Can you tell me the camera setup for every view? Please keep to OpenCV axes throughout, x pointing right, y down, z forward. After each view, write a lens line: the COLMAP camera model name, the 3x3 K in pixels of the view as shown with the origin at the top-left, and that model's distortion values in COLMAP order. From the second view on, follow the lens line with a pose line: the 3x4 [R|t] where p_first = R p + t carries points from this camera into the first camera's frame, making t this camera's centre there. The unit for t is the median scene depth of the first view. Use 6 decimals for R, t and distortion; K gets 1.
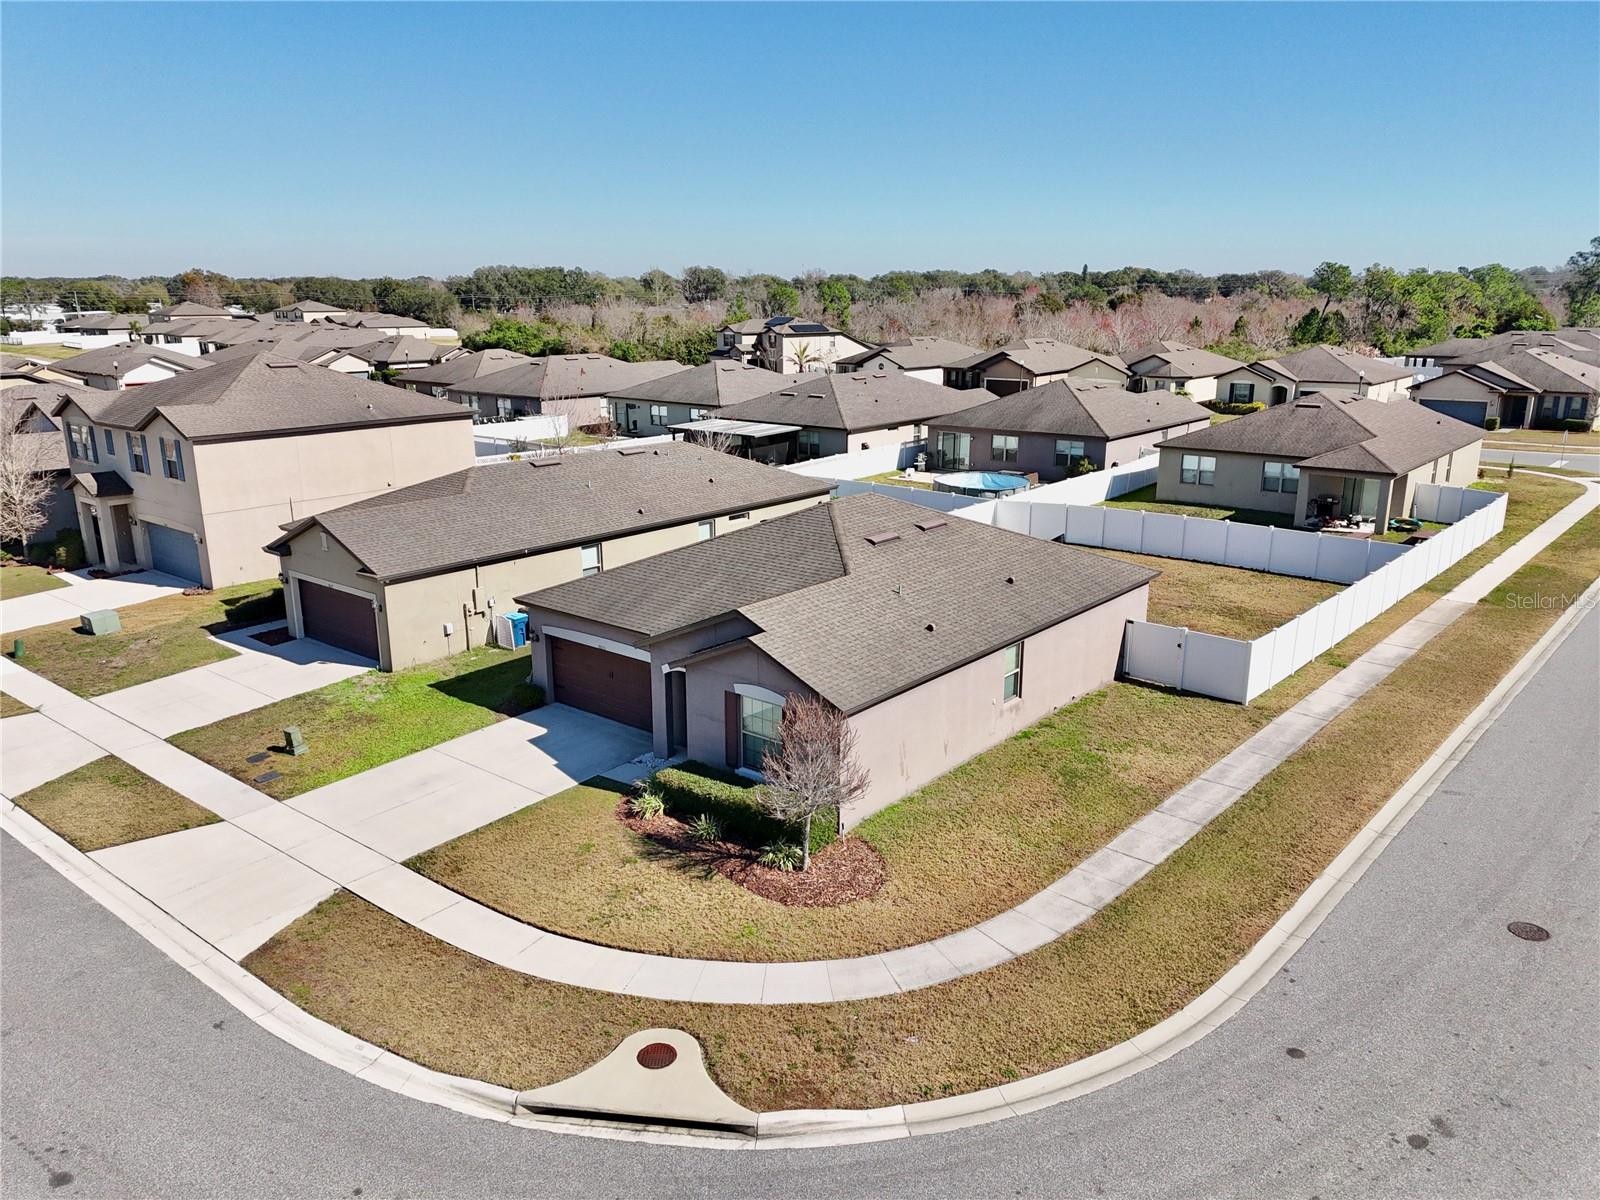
lens RADIAL K [[1173.0, 0, 801.9], [0, 1173.0, 605.6], [0, 0, 1]] dist [0.086295, -0.082450]
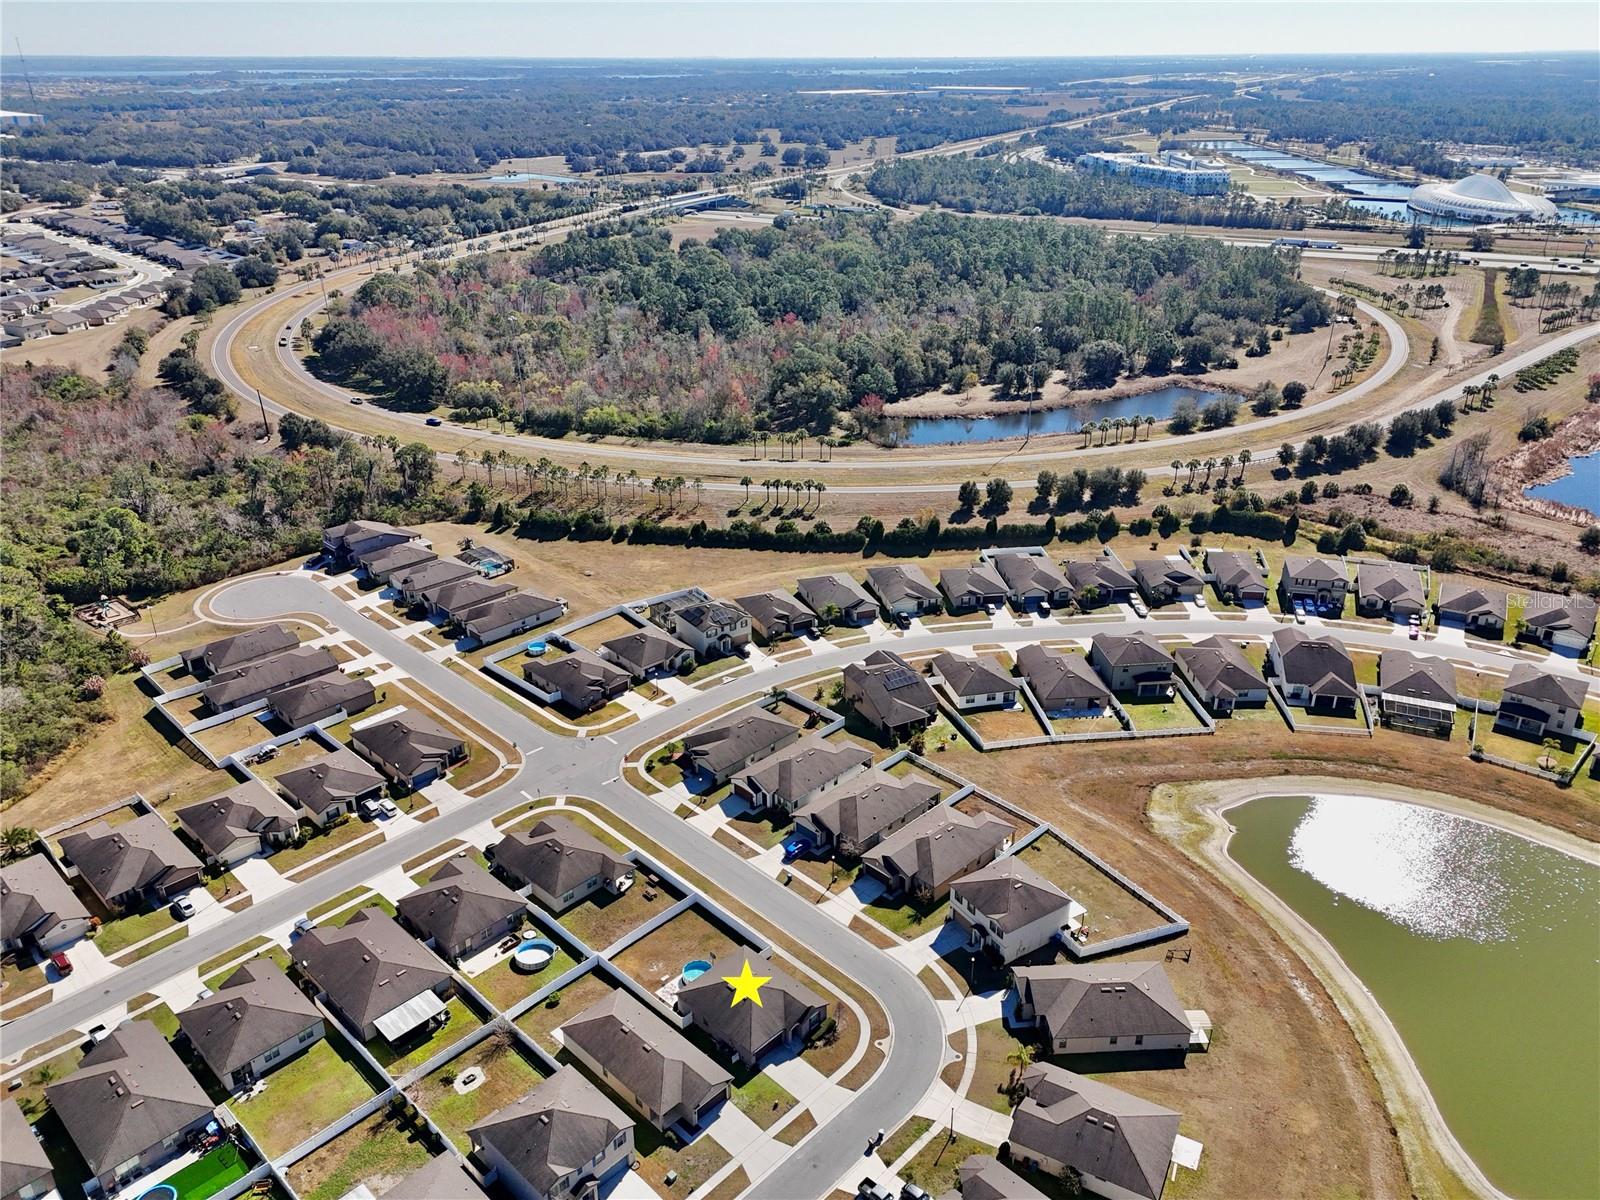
lens RADIAL K [[1173.0, 0, 801.9], [0, 1173.0, 605.6], [0, 0, 1]] dist [0.086295, -0.082450]
pose [[0.073924, -0.420255, 0.904390, -4.288934], [0.261063, 0.883402, 0.389163, -3.826066], [-0.962487, 0.207334, 0.175018, -0.366559]]
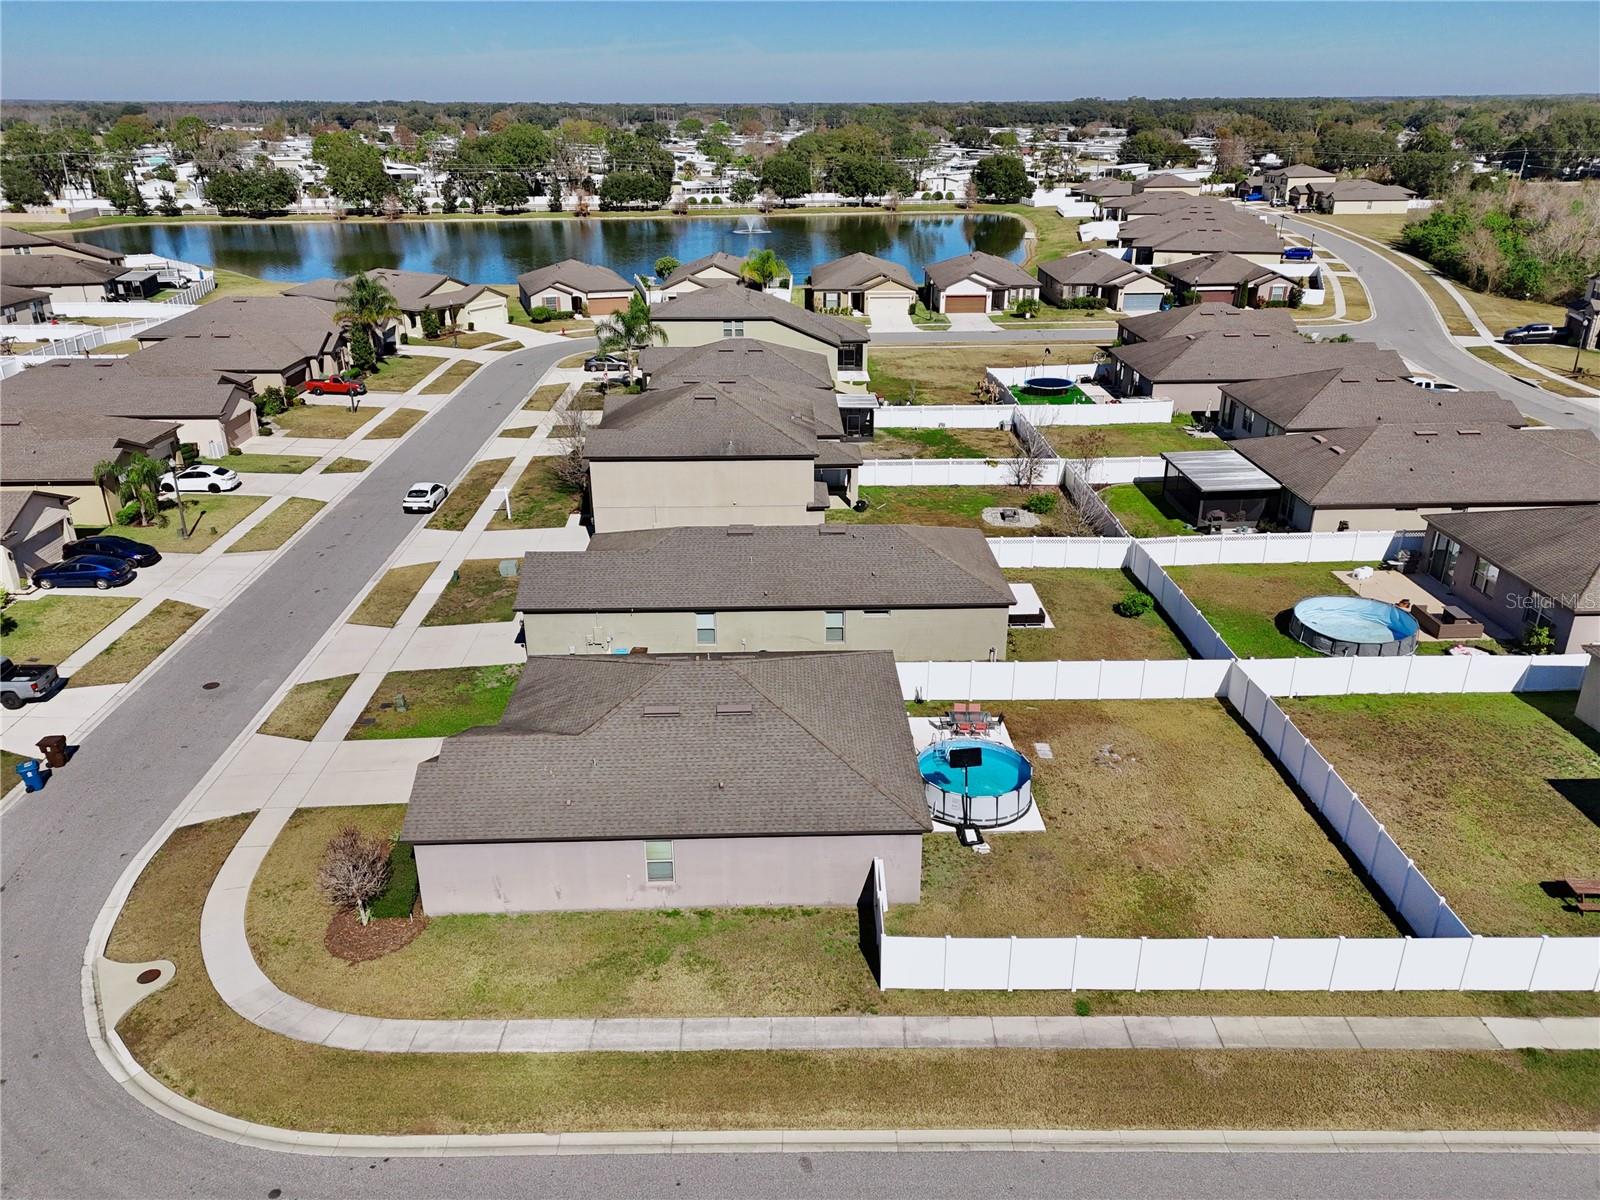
lens RADIAL K [[1173.0, 0, 801.9], [0, 1173.0, 605.6], [0, 0, 1]] dist [0.086295, -0.082450]
pose [[0.654532, 0.294747, -0.696212, 1.147392], [-0.194012, 0.955519, 0.222130, -0.539472], [0.730716, -0.010318, 0.682603, 0.324689]]
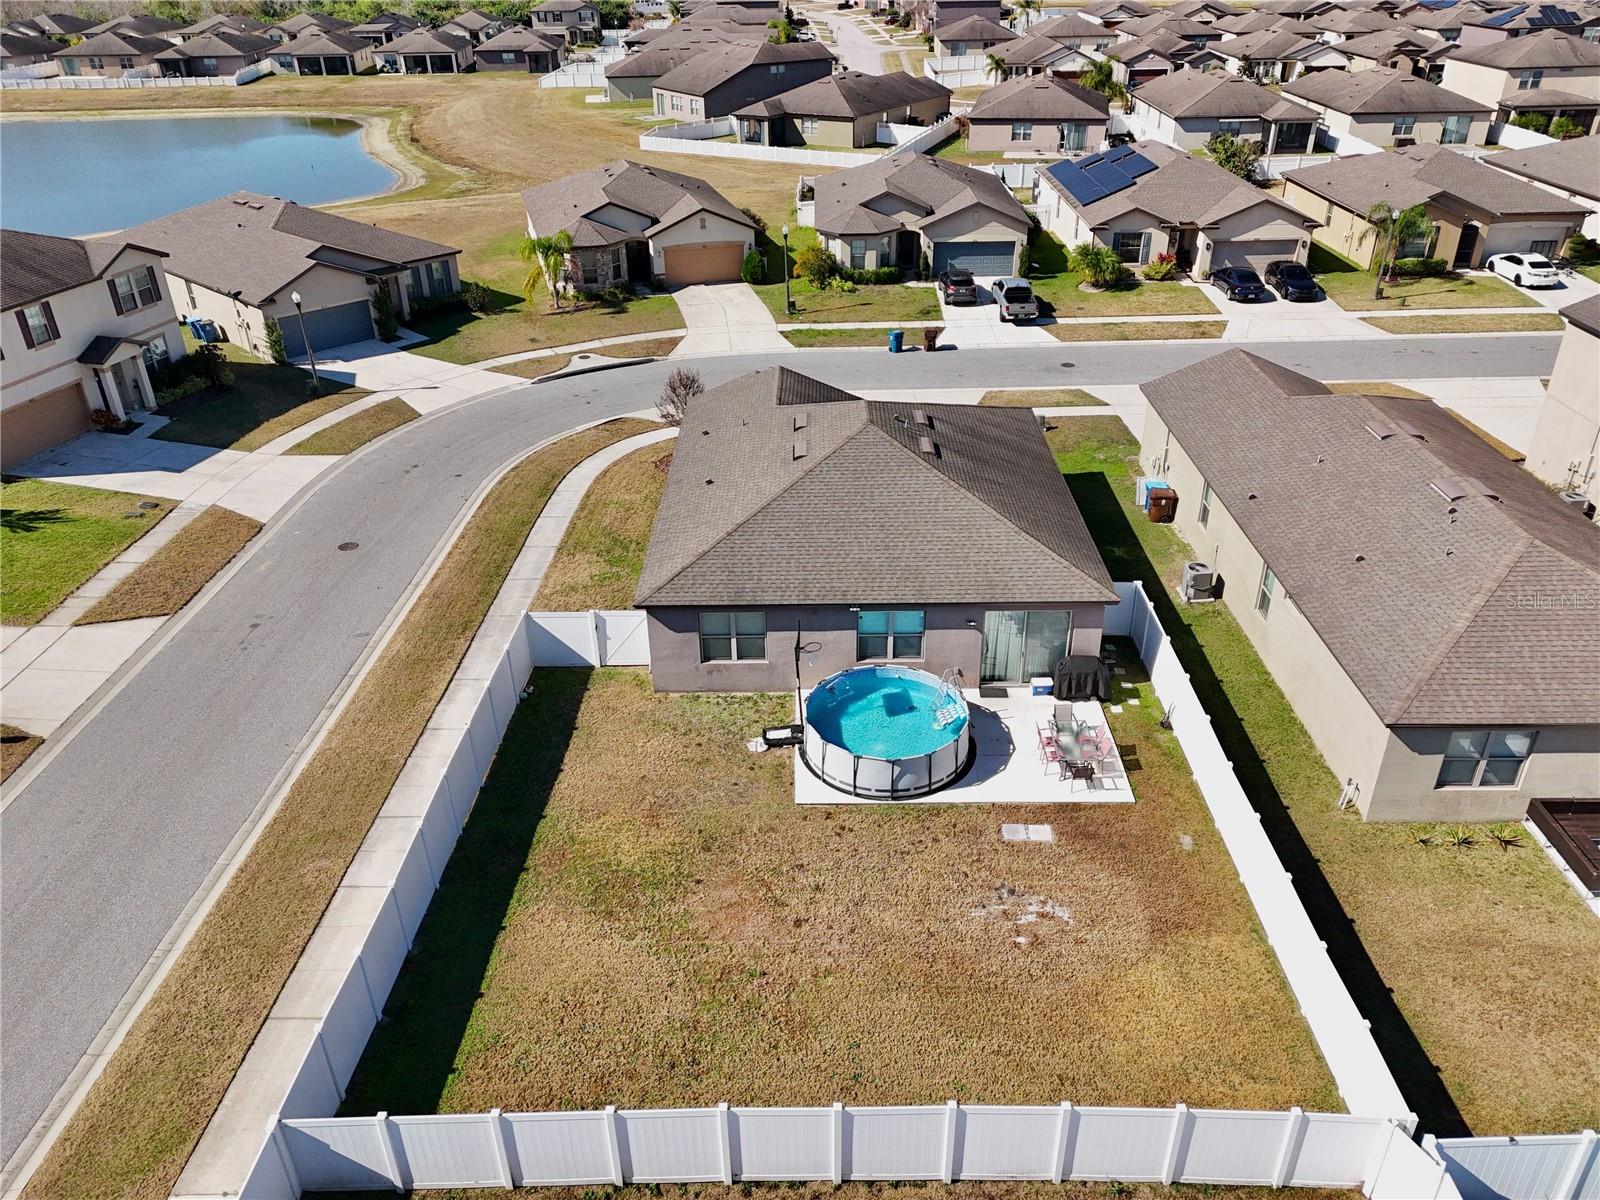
lens RADIAL K [[1173.0, 0, 801.9], [0, 1173.0, 605.6], [0, 0, 1]] dist [0.086295, -0.082450]
pose [[-0.777237, 0.321963, -0.540594, 0.891432], [-0.146585, 0.742872, 0.653187, -0.804510], [0.611895, 0.586924, -0.530193, 2.027113]]
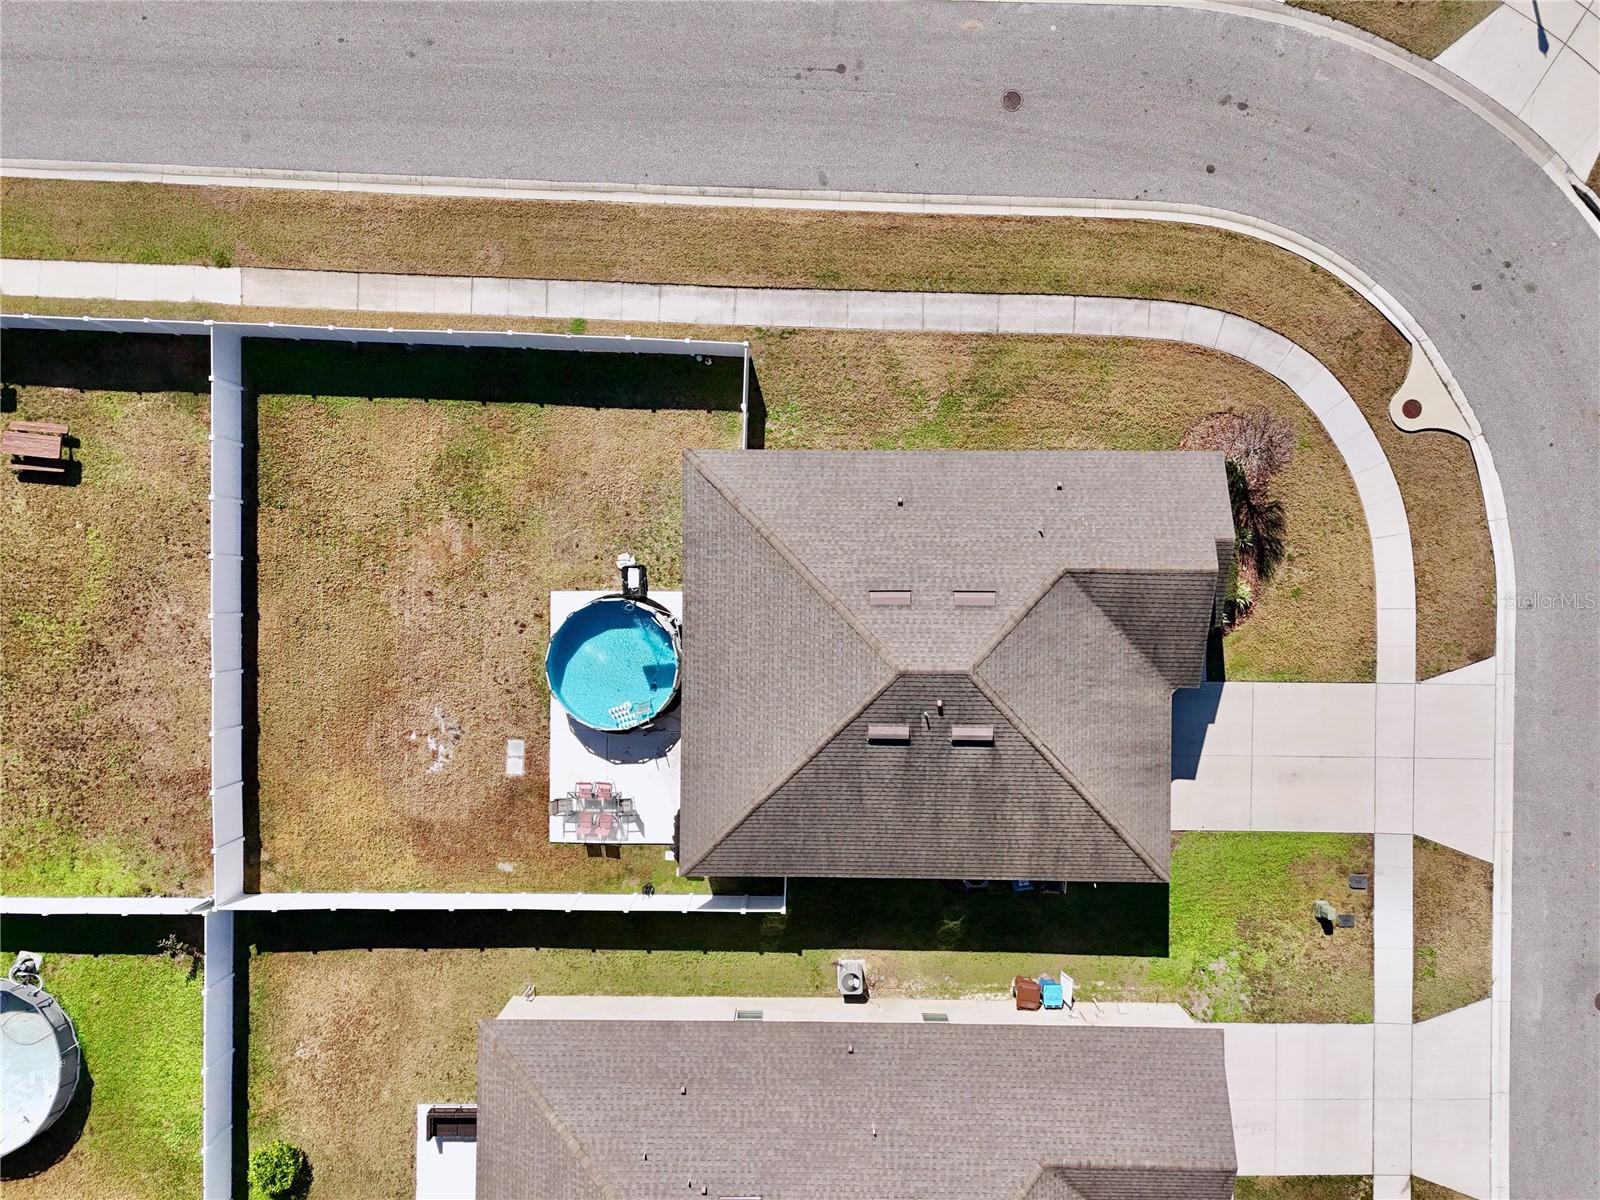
lens RADIAL K [[1173.0, 0, 801.9], [0, 1173.0, 605.6], [0, 0, 1]] dist [0.086295, -0.082450]
pose [[-0.629040, -0.777361, -0.004318, 0.194319], [0.210153, -0.175398, 0.961806, -1.282719], [-0.748428, 0.604108, 0.273697, 0.976853]]
